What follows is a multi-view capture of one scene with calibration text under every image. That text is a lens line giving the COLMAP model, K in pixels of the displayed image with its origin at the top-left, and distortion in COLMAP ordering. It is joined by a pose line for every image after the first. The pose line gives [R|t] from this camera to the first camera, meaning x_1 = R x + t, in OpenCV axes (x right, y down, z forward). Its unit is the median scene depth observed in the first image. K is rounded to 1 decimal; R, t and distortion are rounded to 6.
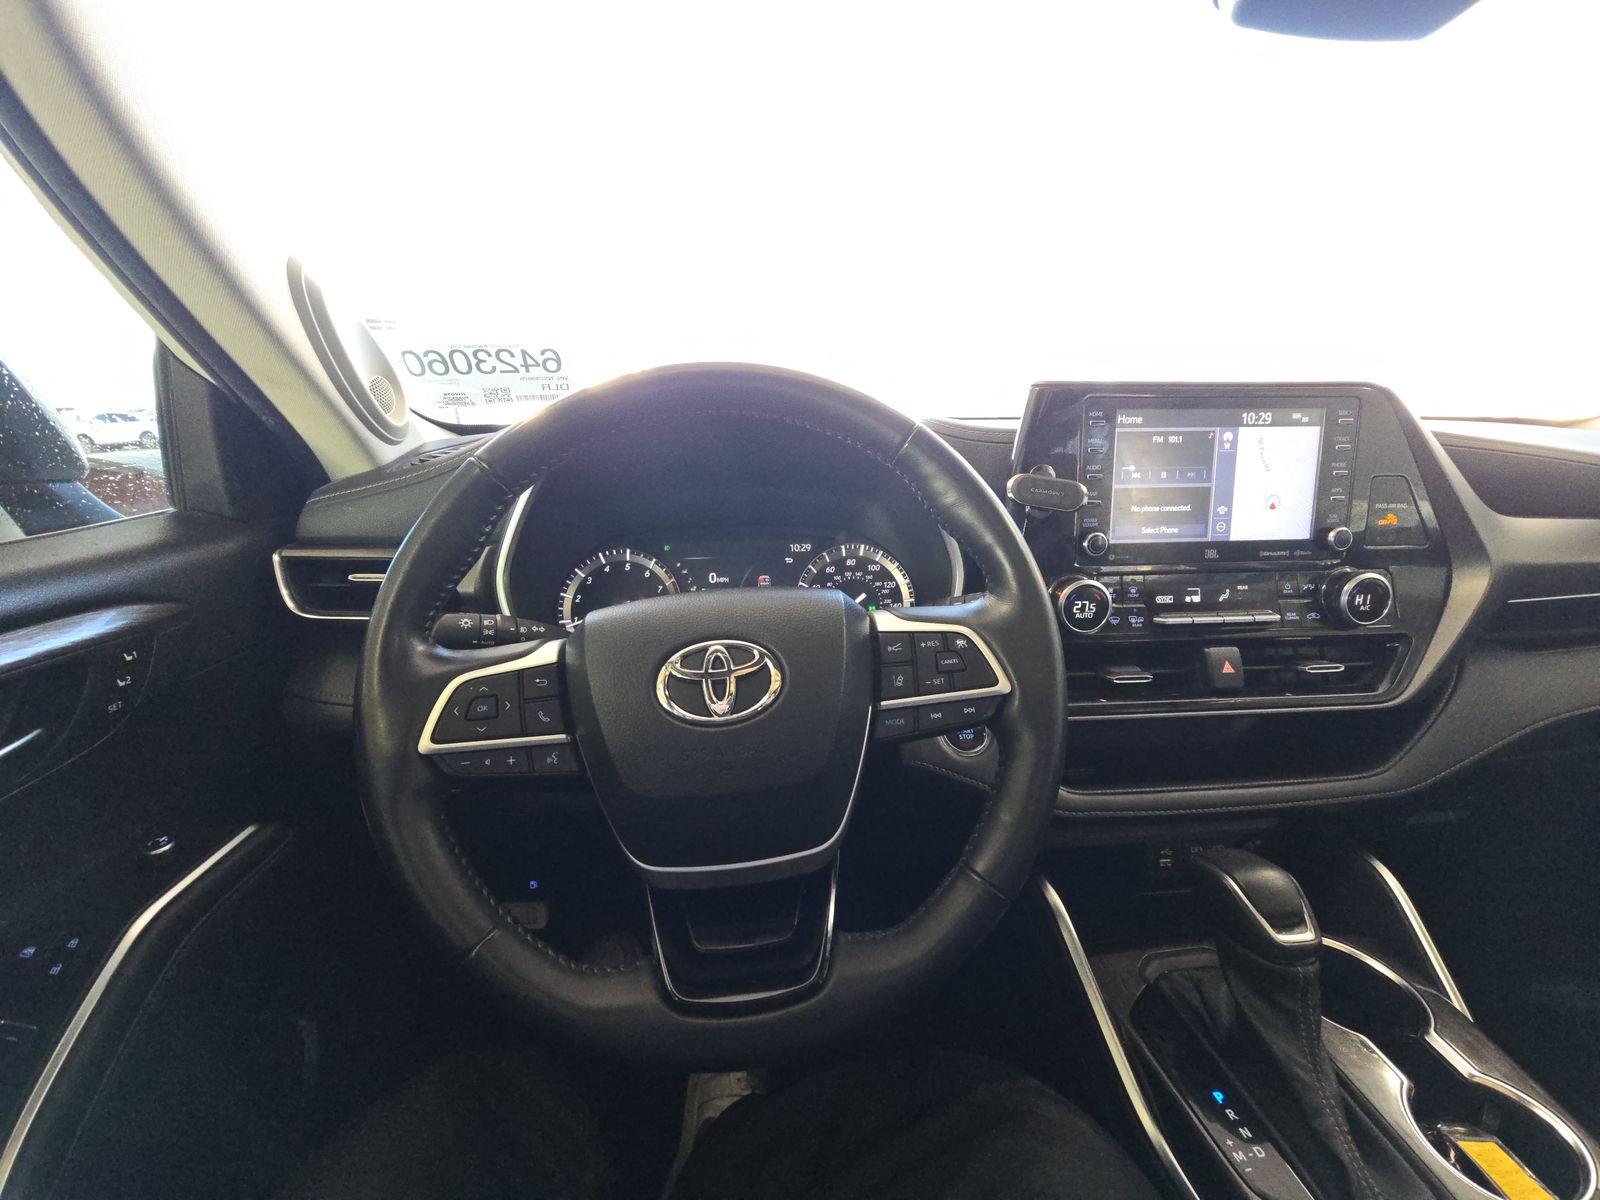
lens RADIAL K [[650.0, 0, 799.3], [0, 650.0, 601.2], [0, 0, 1]] dist [0.013807, -0.010376]
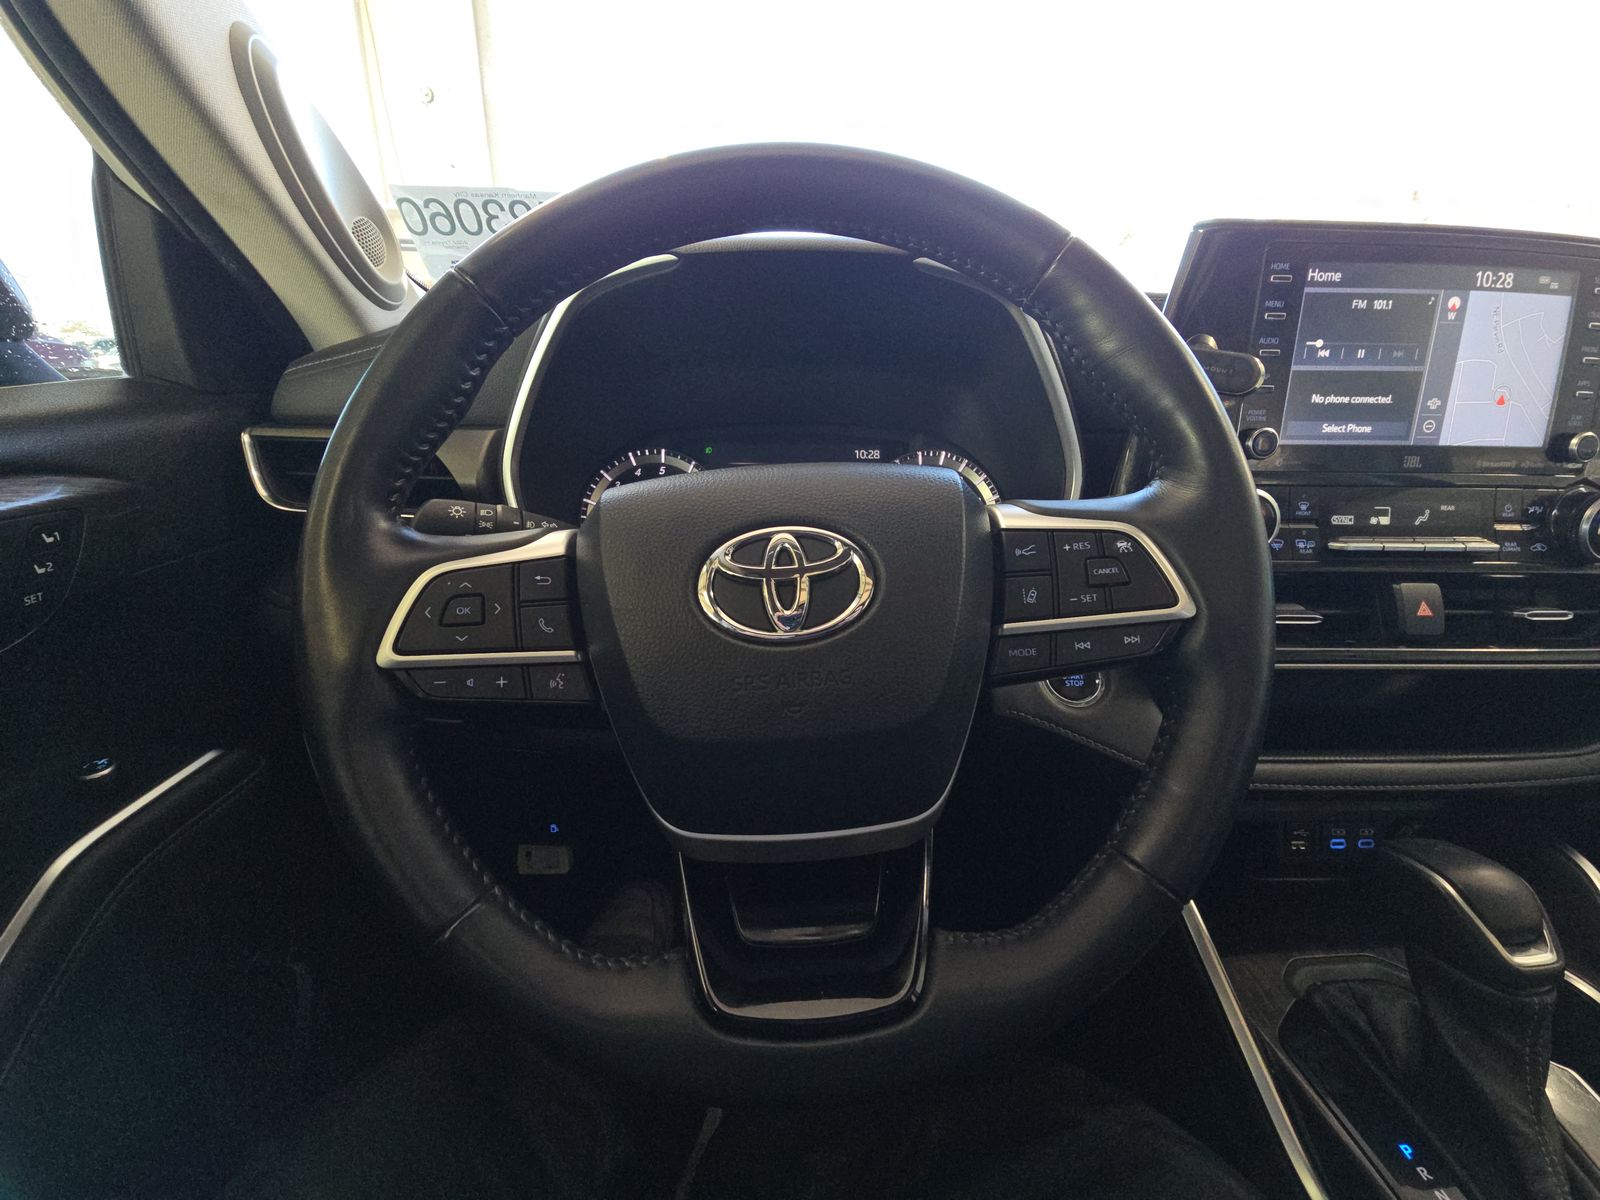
lens RADIAL K [[650.0, 0, 798.6], [0, 650.0, 602.9], [0, 0, 1]] dist [0.013807, -0.010376]
pose [[0.998074, 0.034920, -0.051264, -0.047248], [-0.030884, 0.996513, 0.077512, 0.058950], [0.053792, -0.075780, 0.995673, 0.194129]]
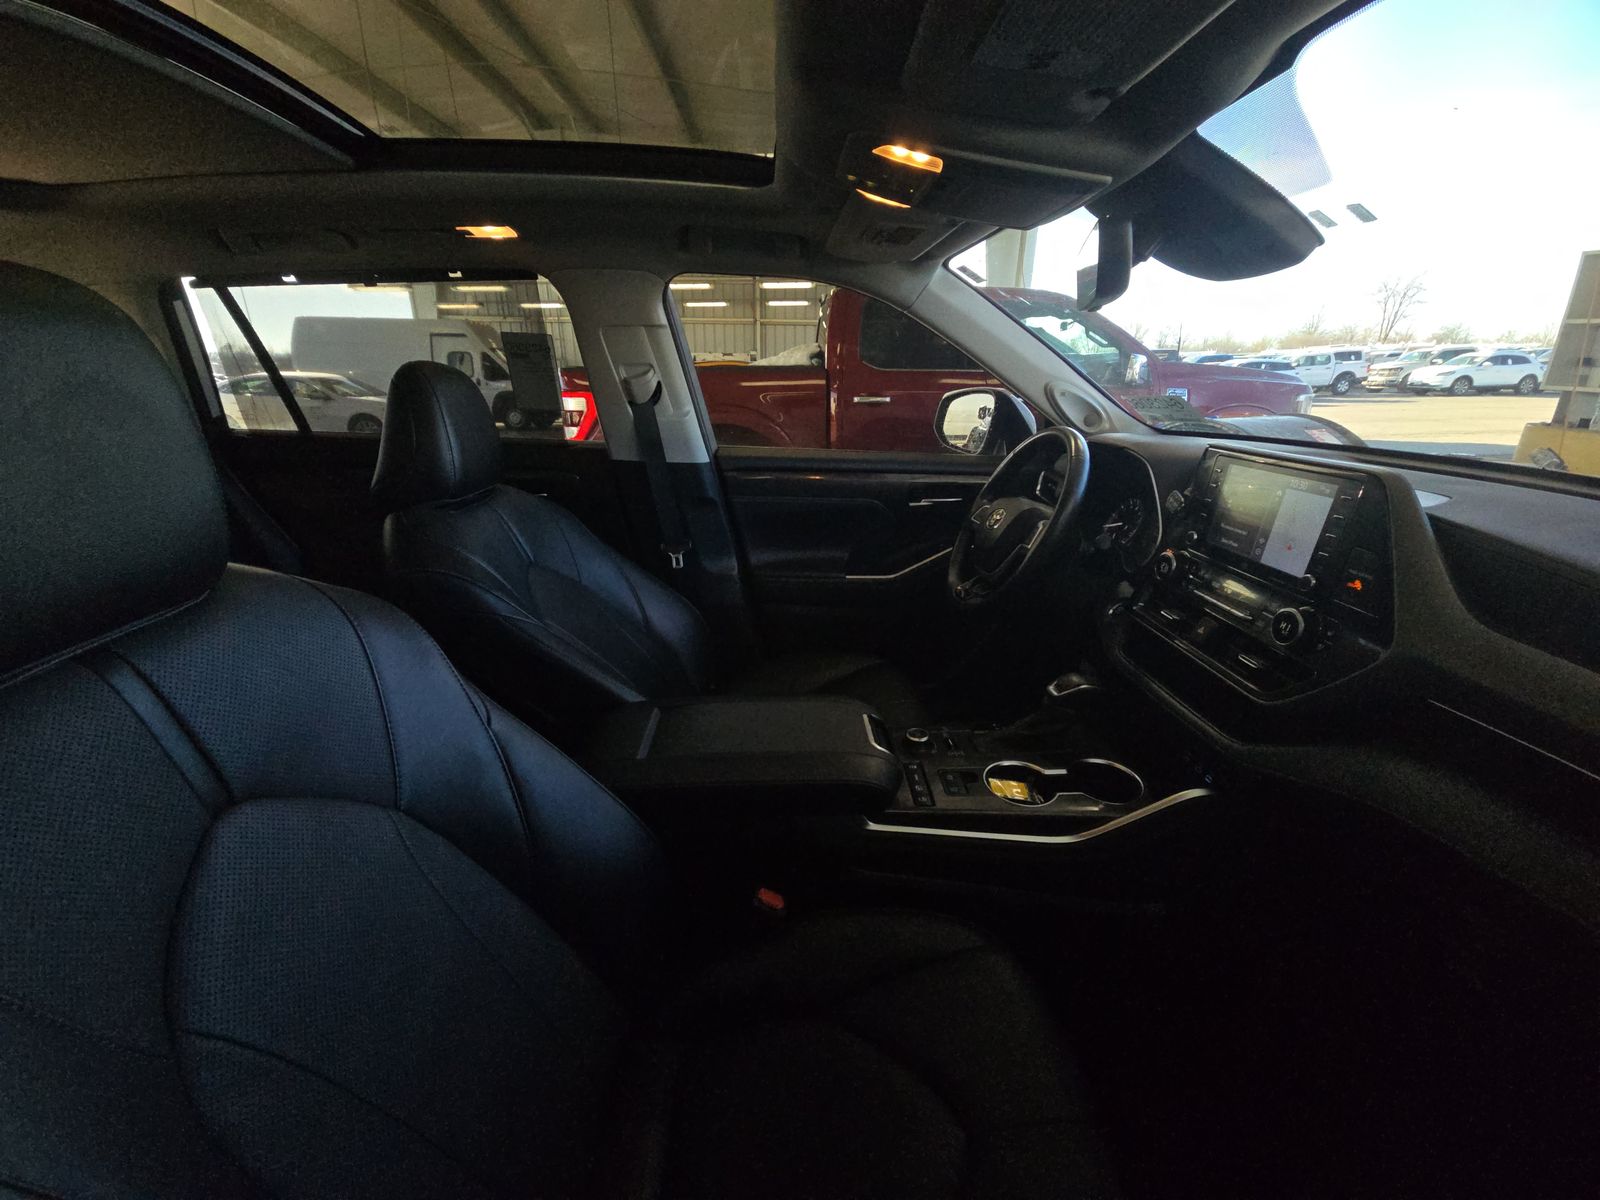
lens RADIAL K [[650.0, 0, 792.1], [0, 650.0, 589.5], [0, 0, 1]] dist [0.013807, -0.010376]
pose [[-0.076335, 0.316050, -0.945667, 2.281496], [-0.240938, 0.914480, 0.325076, -0.276967], [0.967534, 0.252662, 0.006341, -0.015239]]
